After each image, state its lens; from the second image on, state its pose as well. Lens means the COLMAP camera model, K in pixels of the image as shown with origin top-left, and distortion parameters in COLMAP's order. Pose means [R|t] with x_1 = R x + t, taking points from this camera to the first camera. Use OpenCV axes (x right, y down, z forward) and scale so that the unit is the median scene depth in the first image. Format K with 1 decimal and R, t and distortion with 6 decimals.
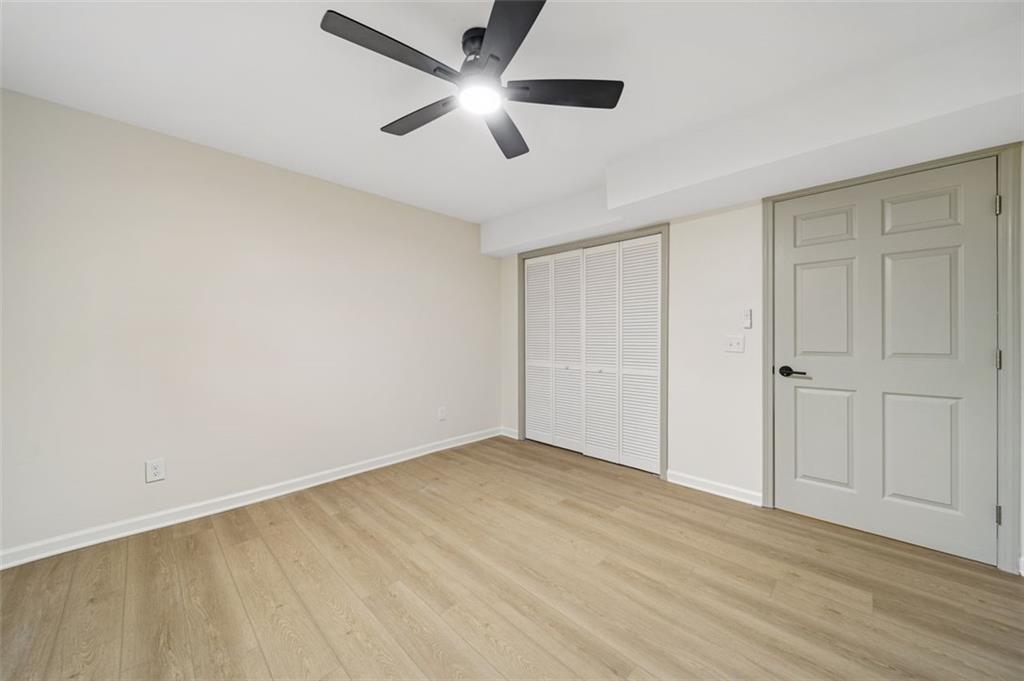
lens RADIAL K [[362.5, 0, 508.3], [0, 362.5, 335.1], [0, 0, 1]] dist [-0.001238, -0.000182]
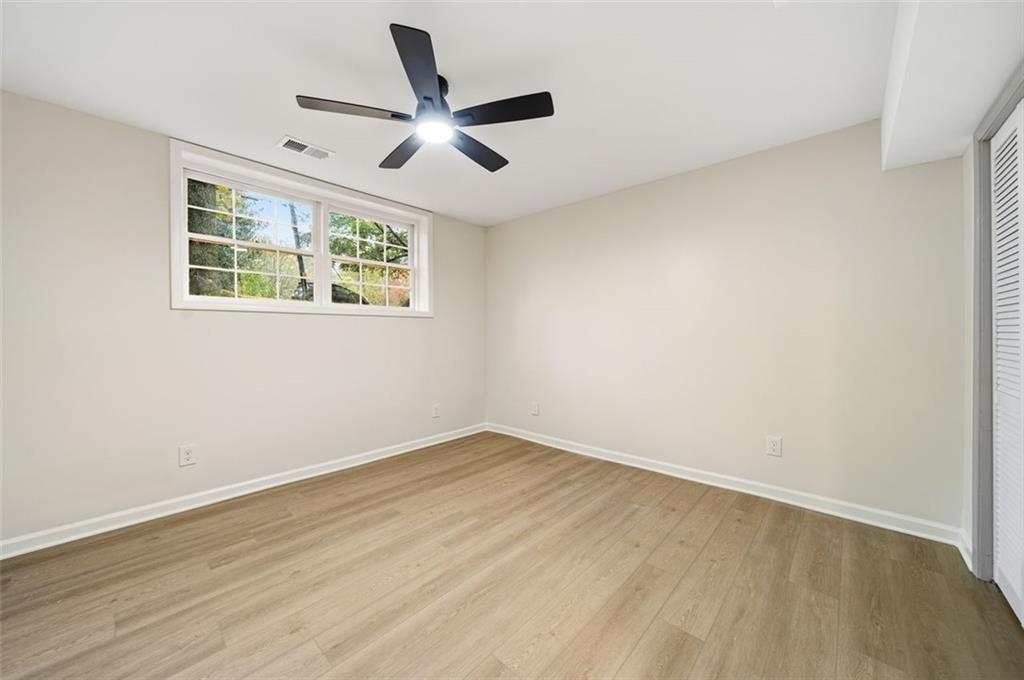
lens RADIAL K [[362.5, 0, 511.0], [0, 362.5, 334.4], [0, 0, 1]] dist [-0.001238, -0.000182]
pose [[0.058507, 0.005540, -0.998272, 0.702378], [0.003642, 0.999977, 0.005763, 0.010405], [0.998280, -0.003973, 0.058485, 0.745128]]
